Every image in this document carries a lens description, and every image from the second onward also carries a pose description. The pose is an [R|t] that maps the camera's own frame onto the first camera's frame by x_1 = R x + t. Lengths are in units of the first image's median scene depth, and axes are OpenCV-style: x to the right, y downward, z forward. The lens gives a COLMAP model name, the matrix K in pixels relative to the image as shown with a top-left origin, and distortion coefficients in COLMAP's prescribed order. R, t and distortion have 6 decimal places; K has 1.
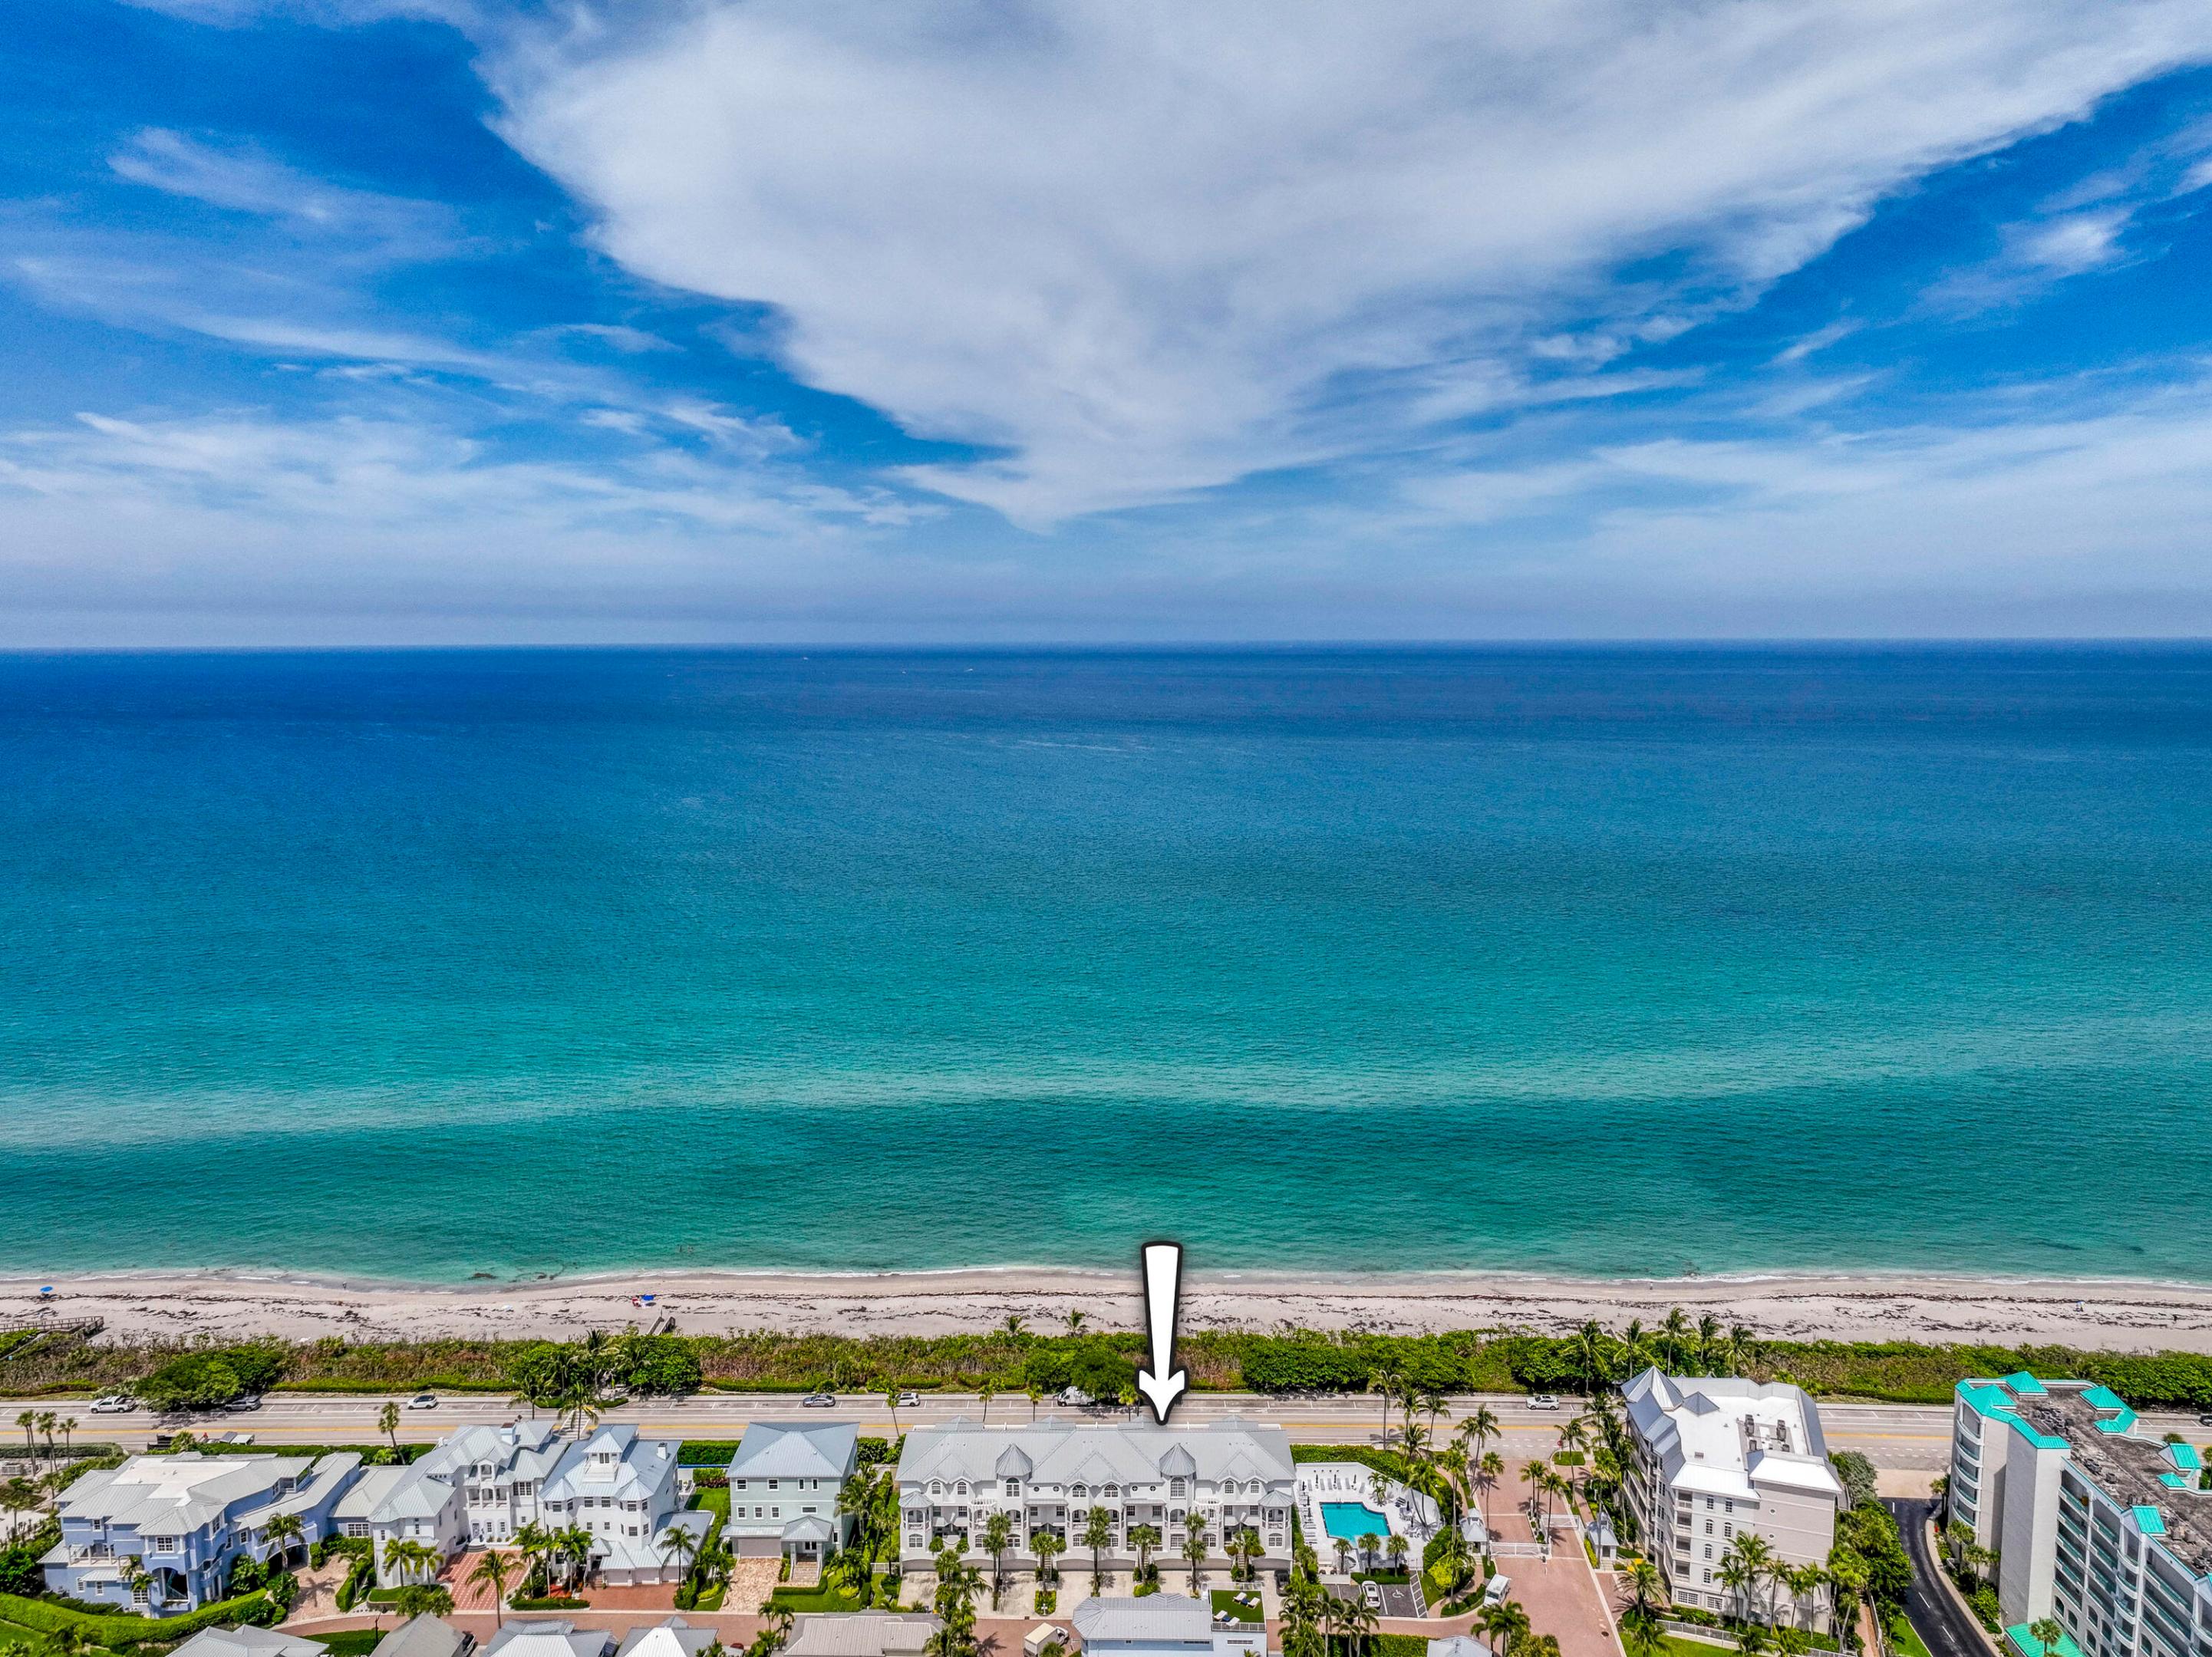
lens RADIAL K [[1547.3, 0, 1112.1], [0, 1547.3, 830.9], [0, 0, 1]] dist [-0.011968, 0.026789]
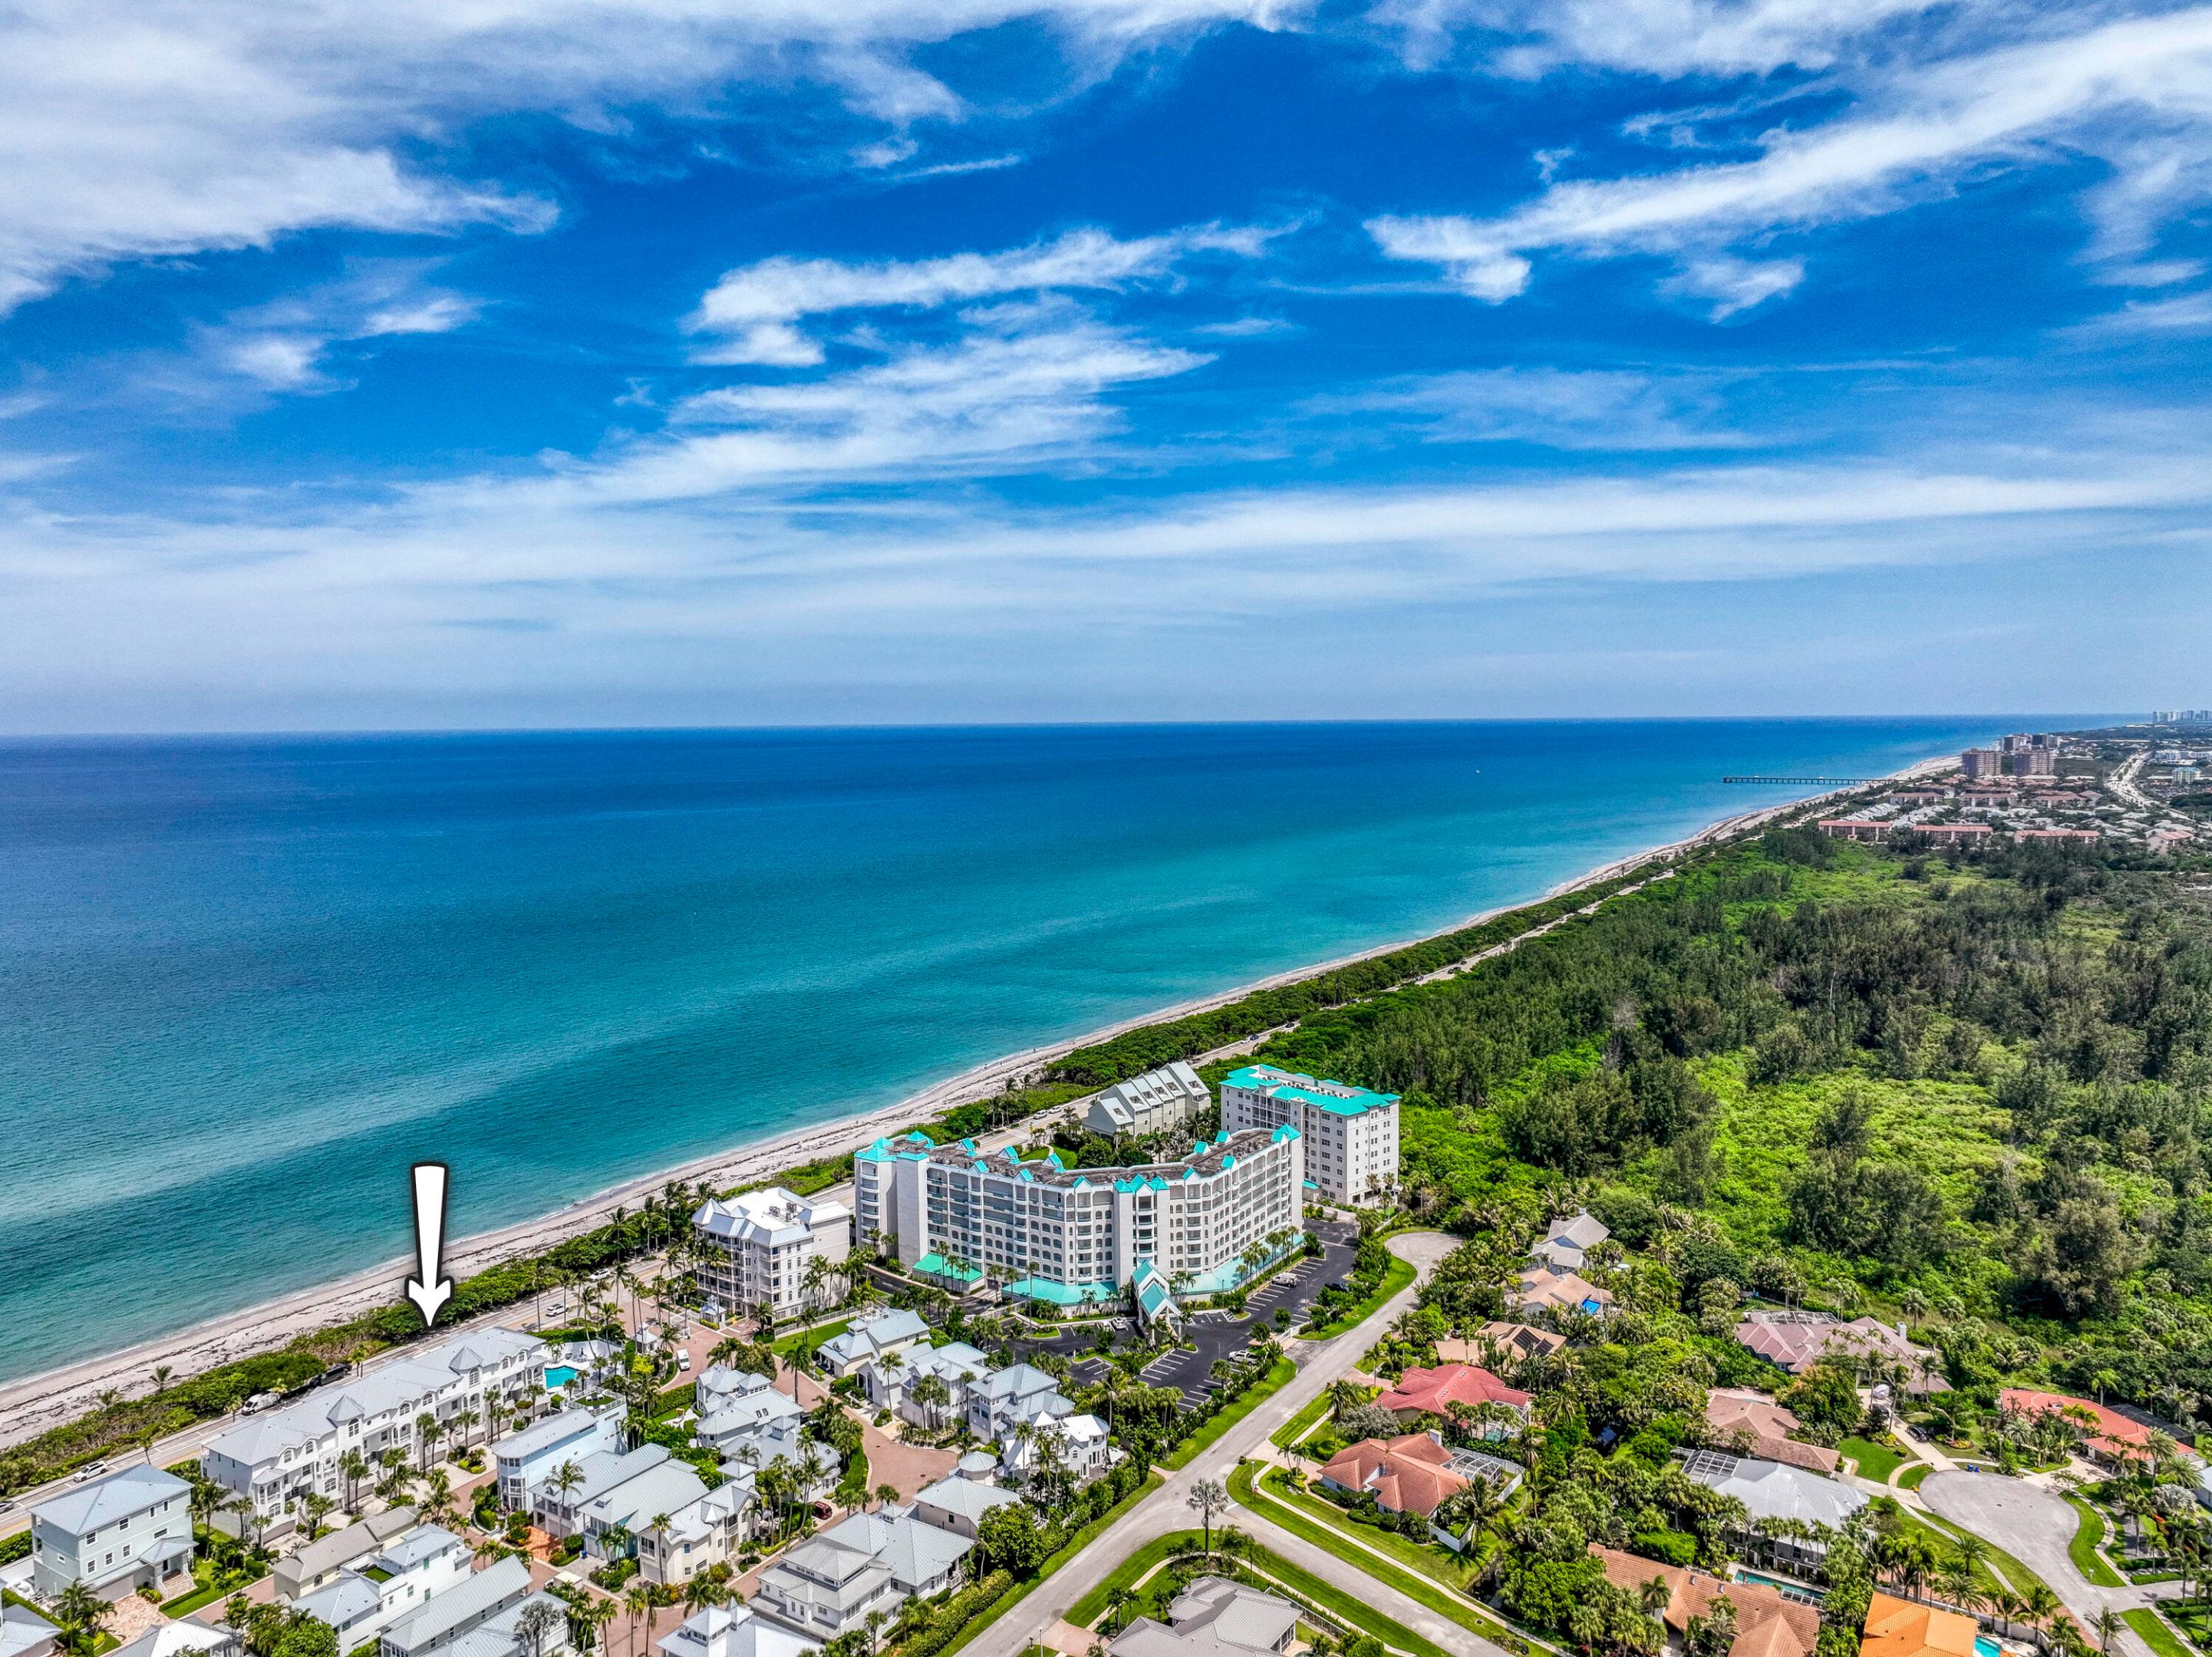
lens RADIAL K [[1551.4, 0, 1113.0], [0, 1551.4, 787.9], [0, 0, 1]] dist [0.002872, 0.004755]
pose [[0.516351, -0.040444, 0.855421, -0.770990], [0.115681, 0.993023, -0.022877, 0.026217], [-0.848528, 0.110769, 0.517427, -0.183013]]
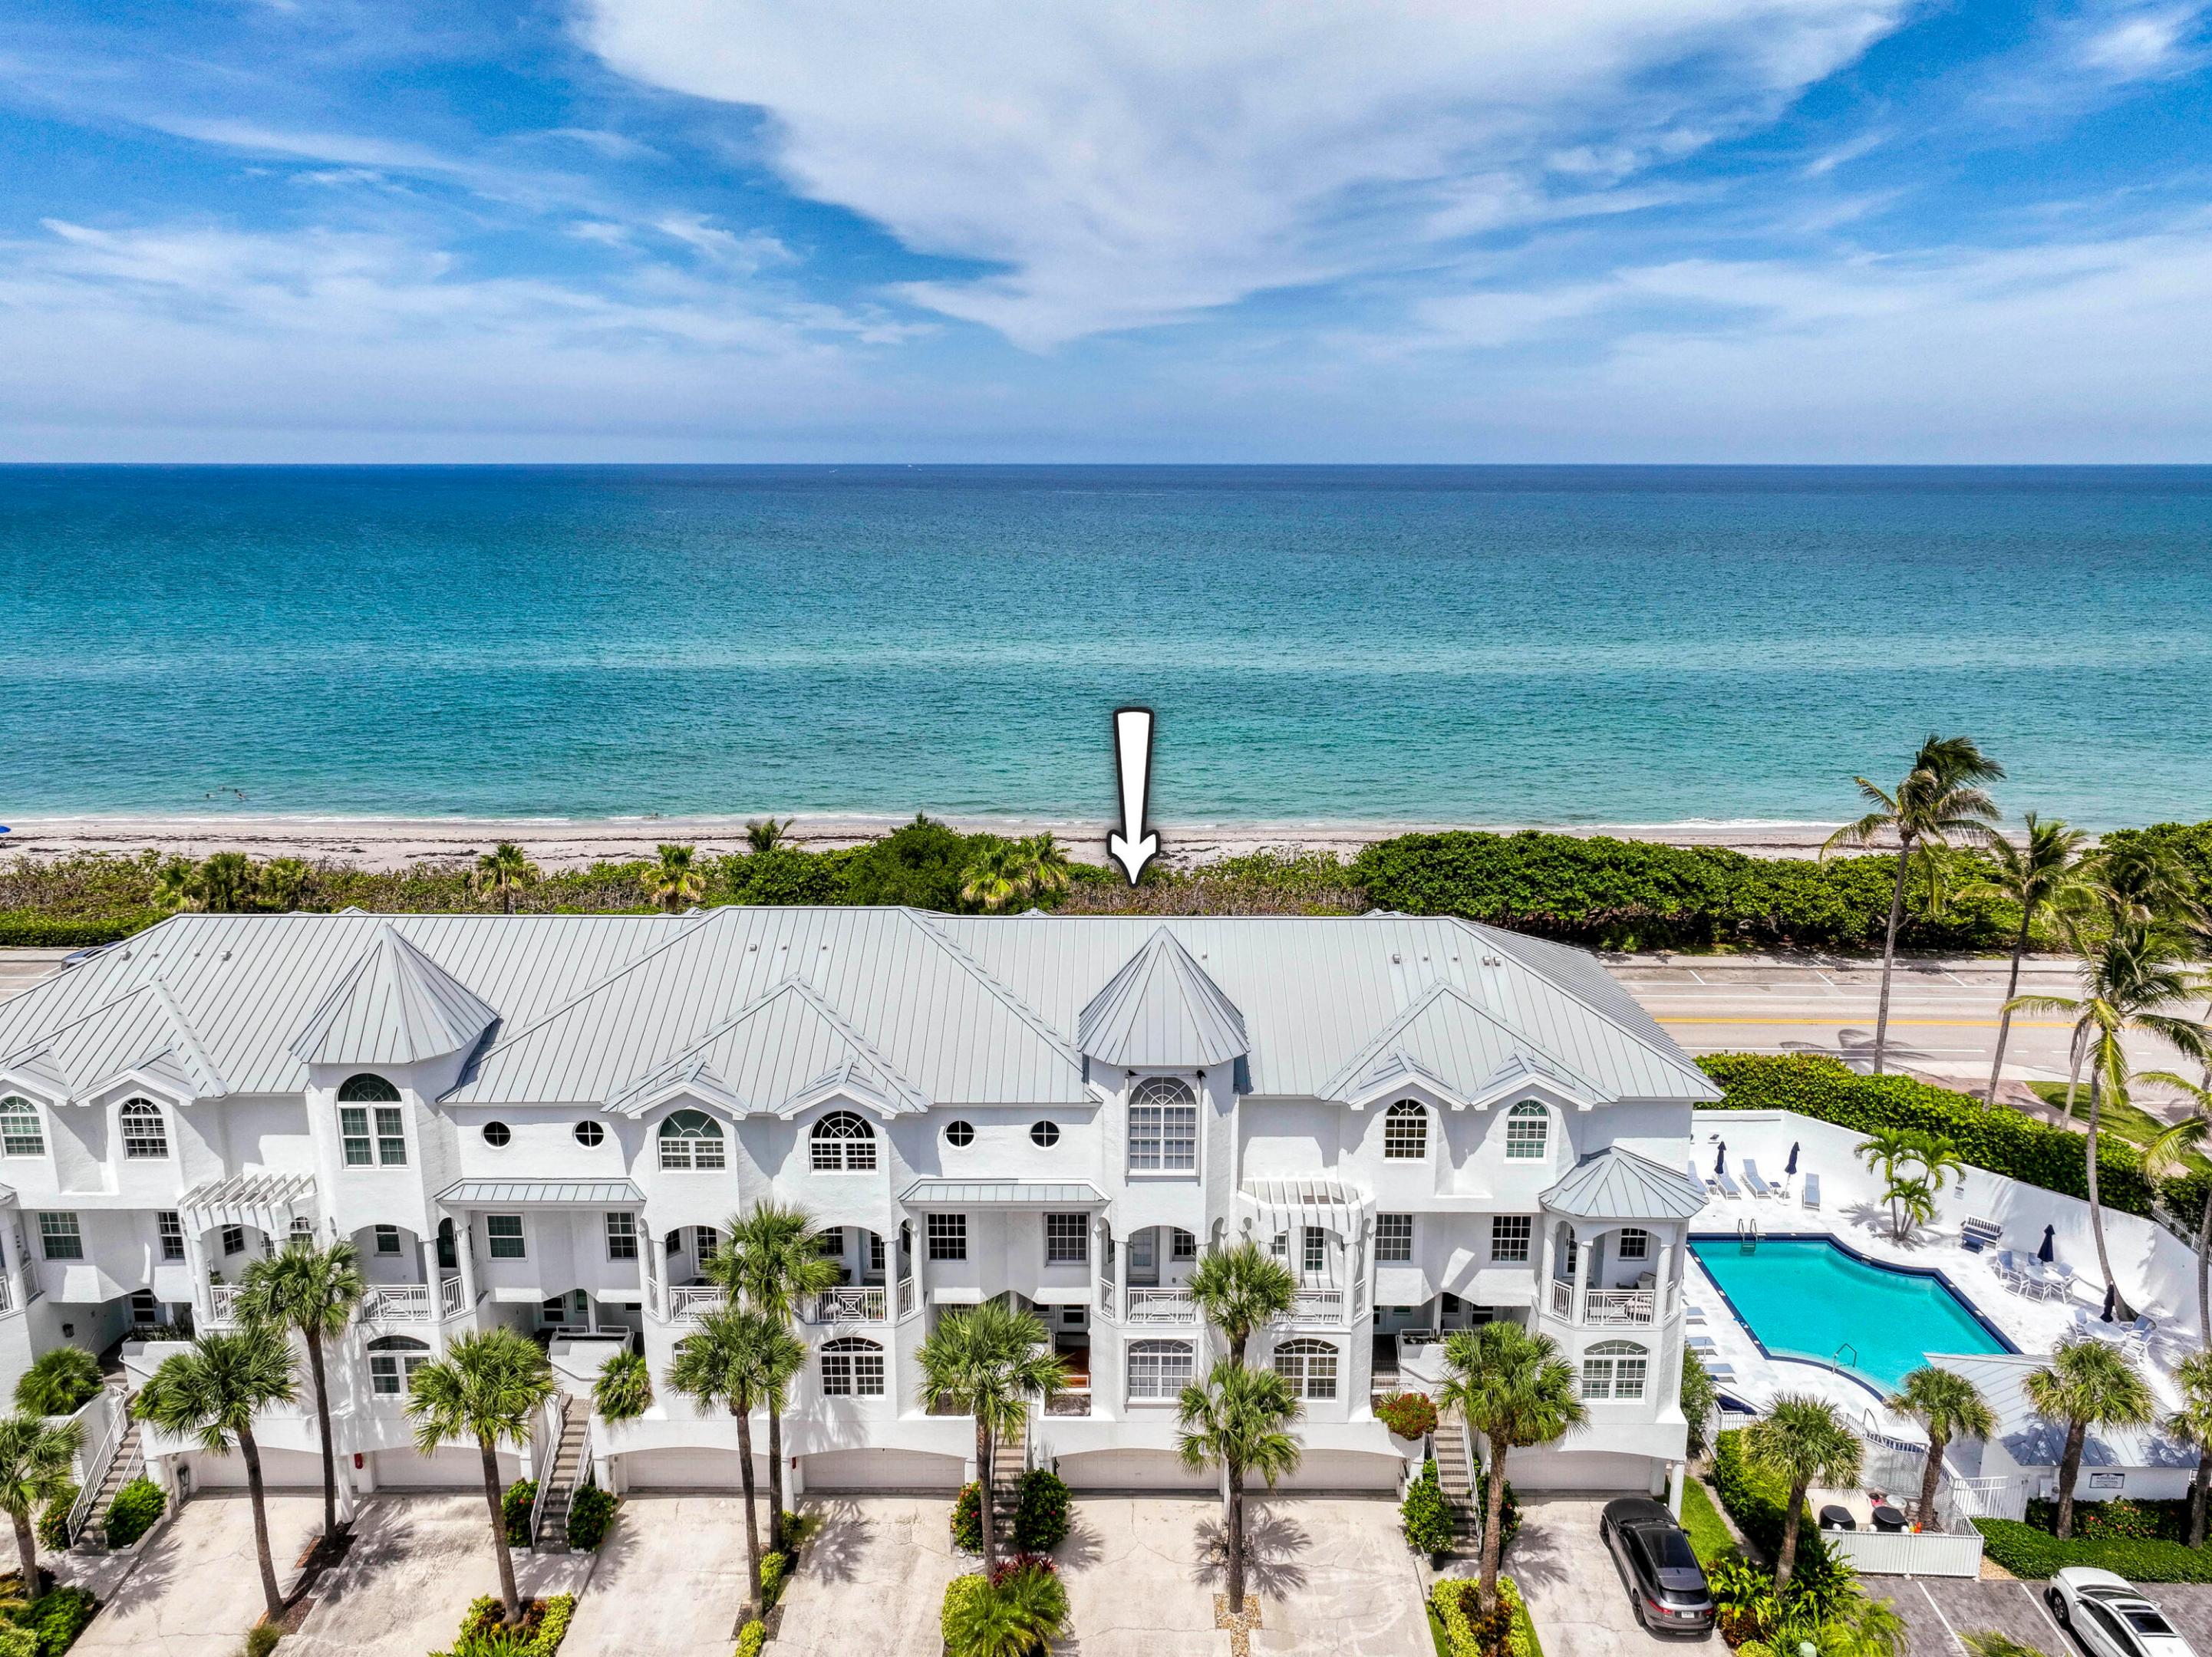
lens RADIAL K [[1547.3, 0, 1112.1], [0, 1547.3, 830.9], [0, 0, 1]] dist [-0.011968, 0.026789]
pose [[0.999988, 0.004926, 0.000393, 0.035344], [-0.004939, 0.994202, 0.107417, 0.361101], [0.000139, -0.107417, 0.994214, 0.793057]]
